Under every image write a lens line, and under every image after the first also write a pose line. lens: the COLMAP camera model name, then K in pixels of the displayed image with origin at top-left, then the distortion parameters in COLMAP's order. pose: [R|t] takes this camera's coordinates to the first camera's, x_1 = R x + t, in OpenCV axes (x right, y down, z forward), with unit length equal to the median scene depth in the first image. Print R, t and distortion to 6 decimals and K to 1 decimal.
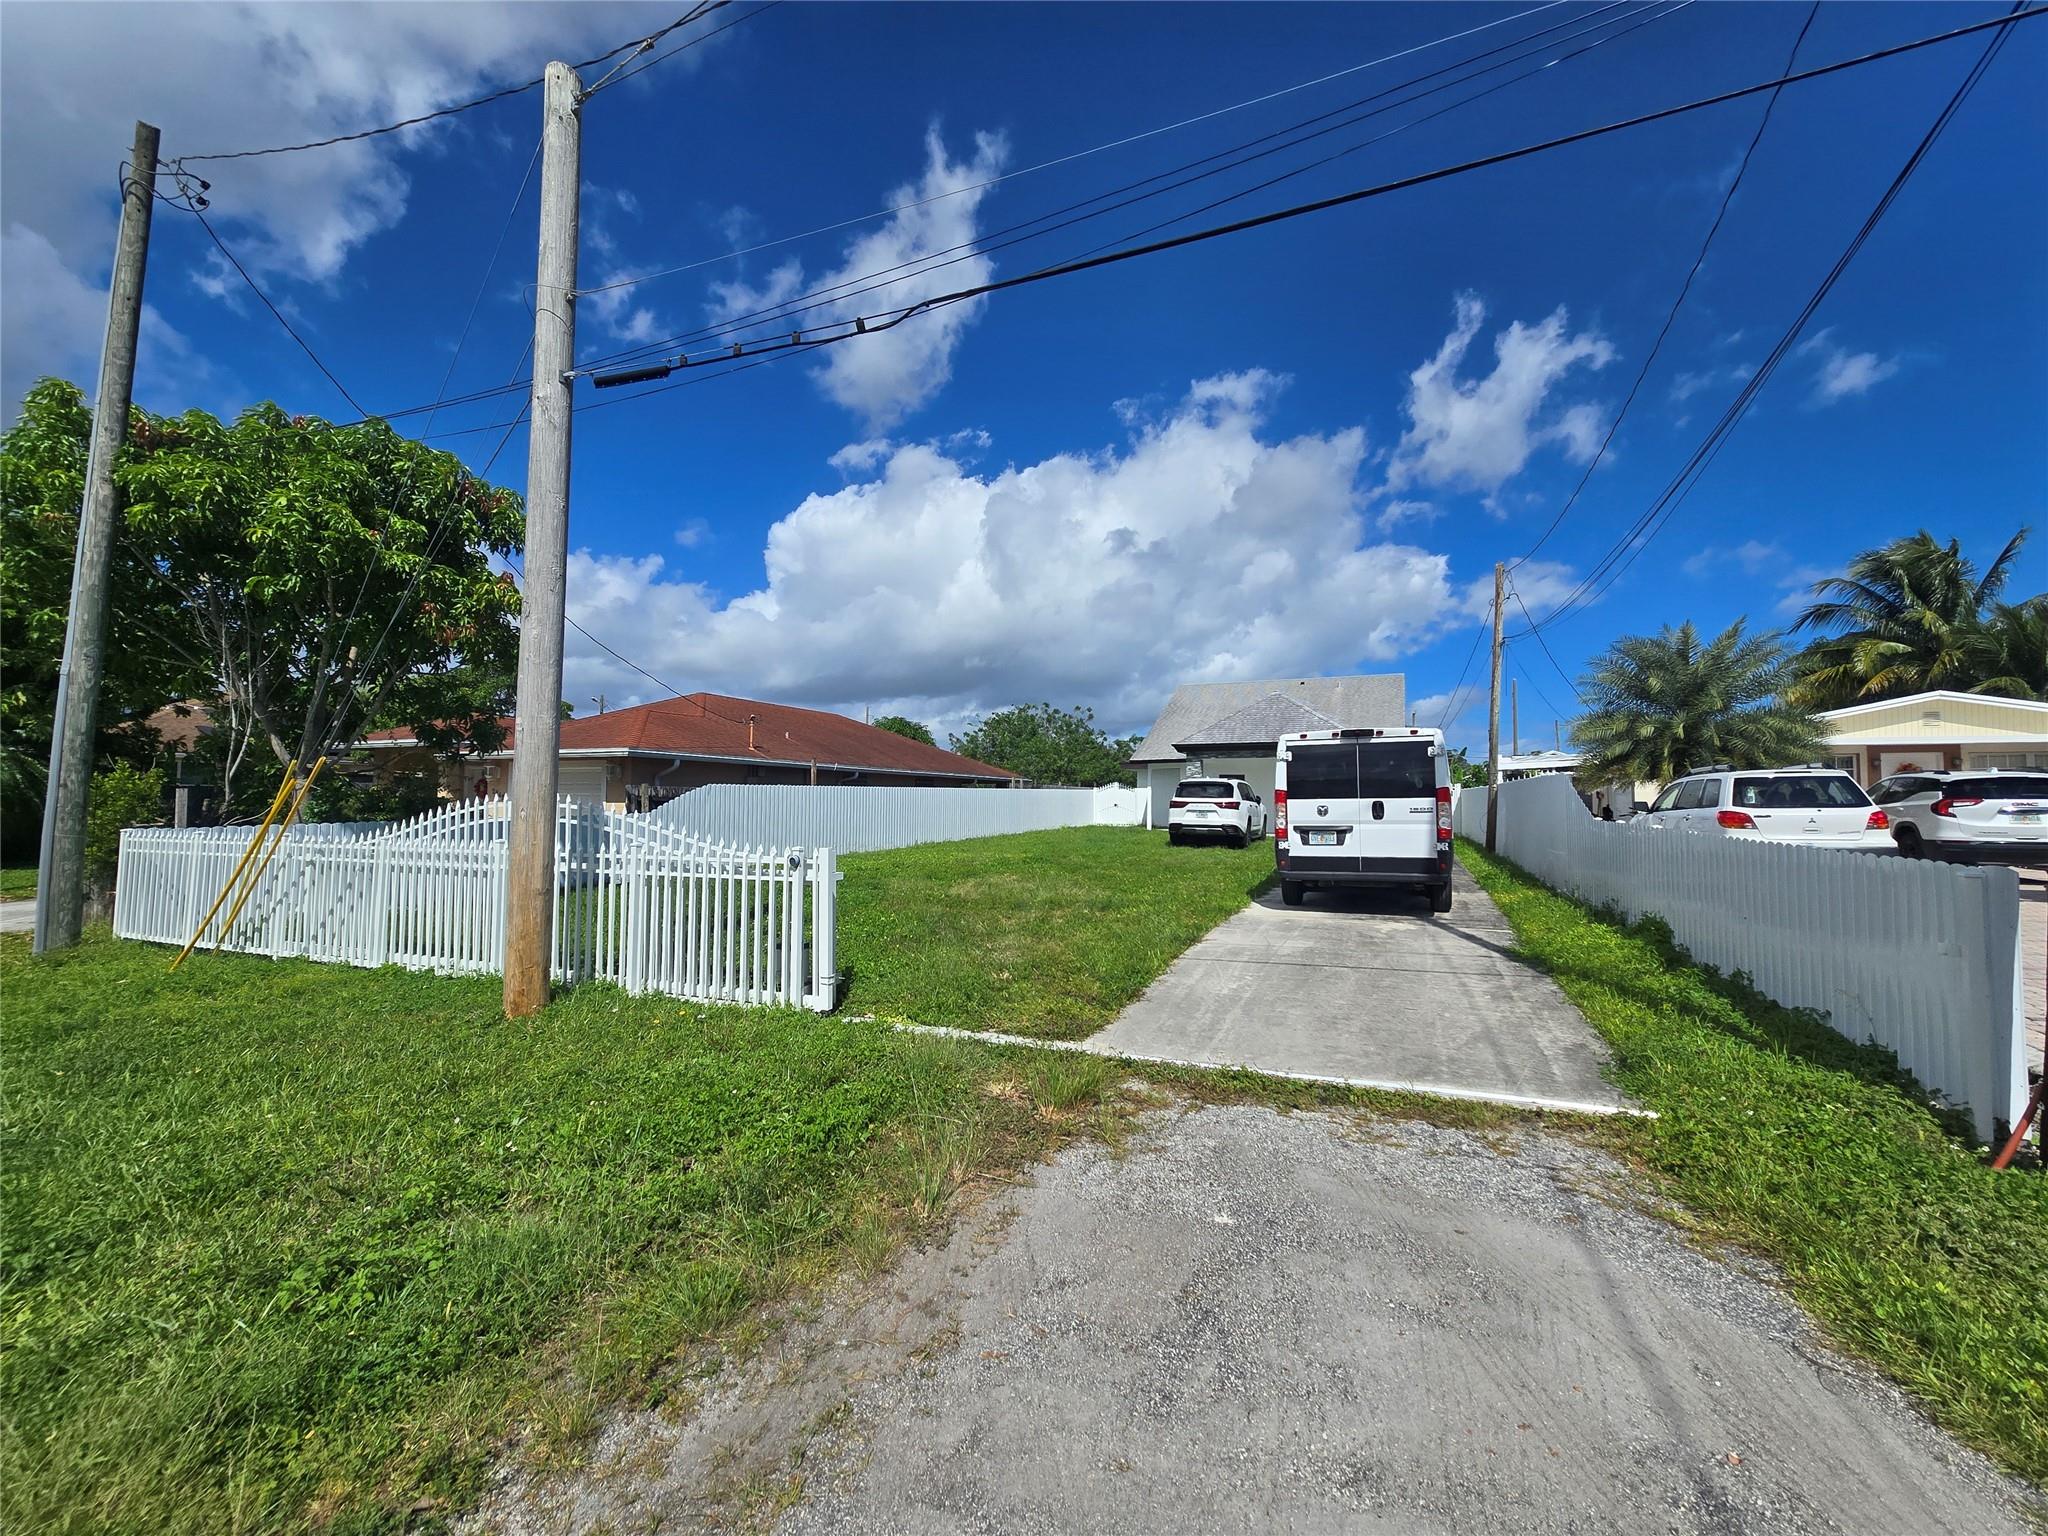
lens RADIAL K [[828.5, 0, 1020.1], [0, 828.5, 766.3], [0, 0, 1]] dist [0.017107, -0.000058]
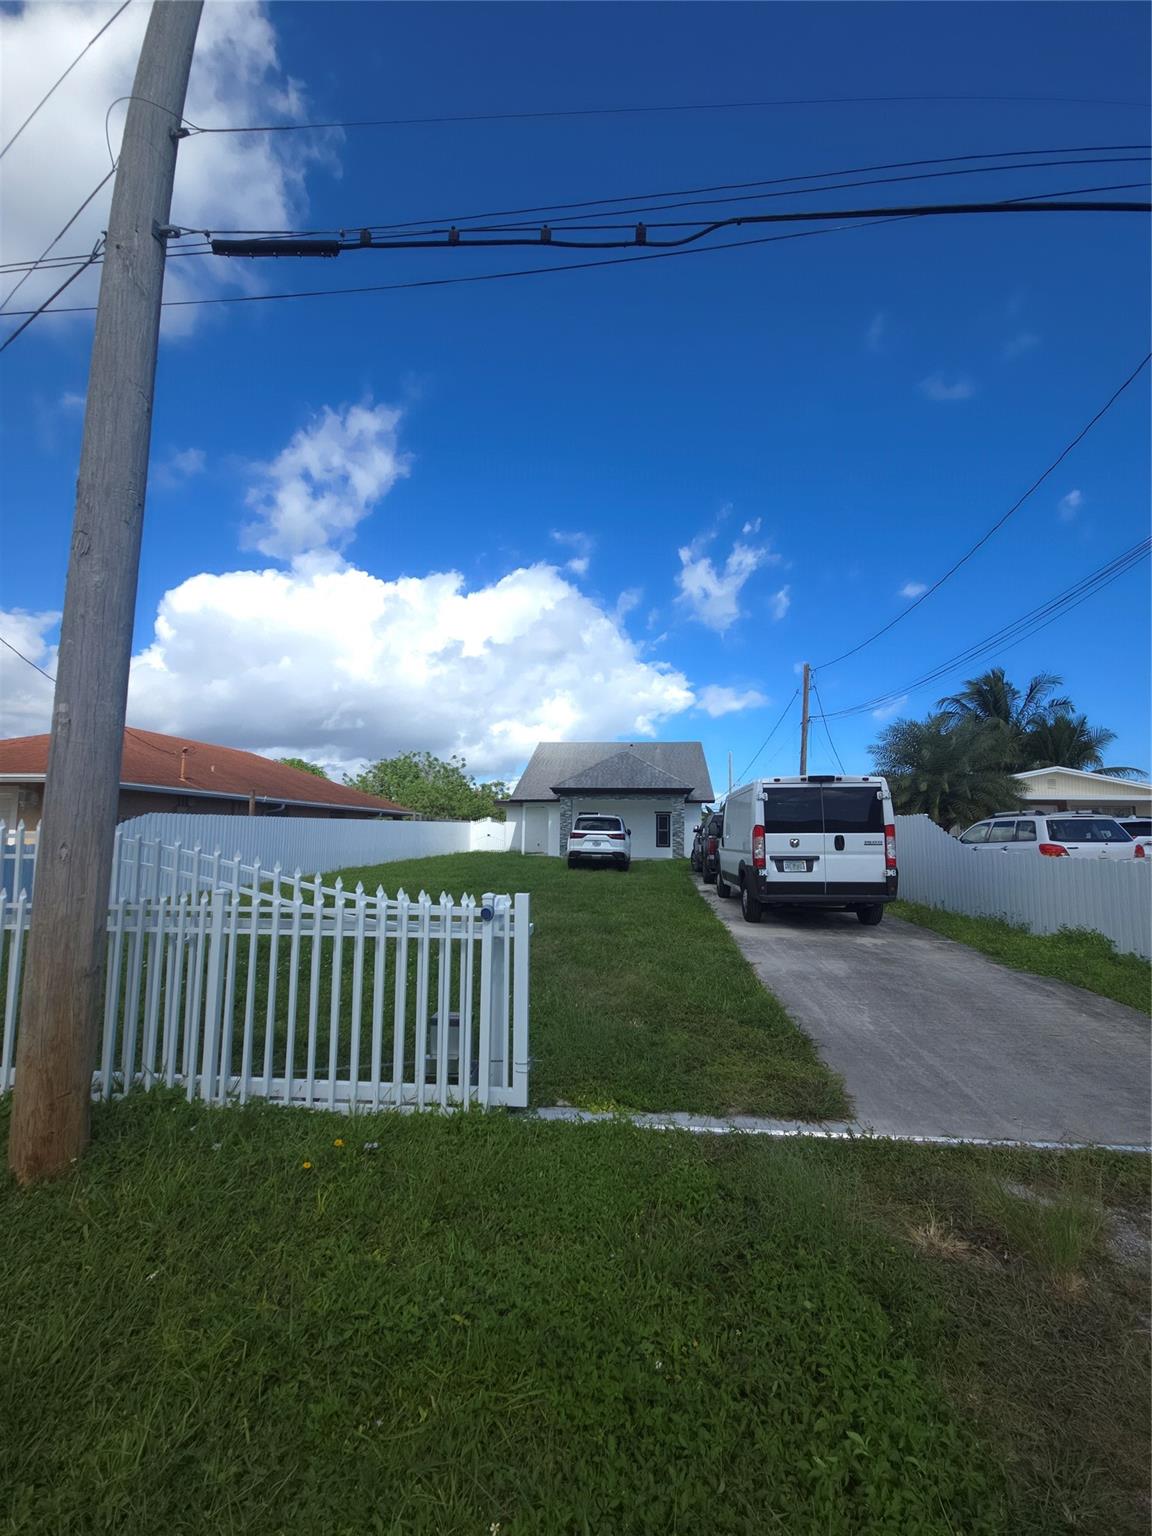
lens RADIAL K [[621.4, 0, 574.4], [0, 621.4, 777.2], [0, 0, 1]] dist [0.017107, -0.000058]
pose [[0.953376, 0.033779, 0.299889, -0.166492], [-0.020028, 0.998607, -0.048808, 0.007134], [-0.301120, 0.040526, 0.952725, 0.188564]]
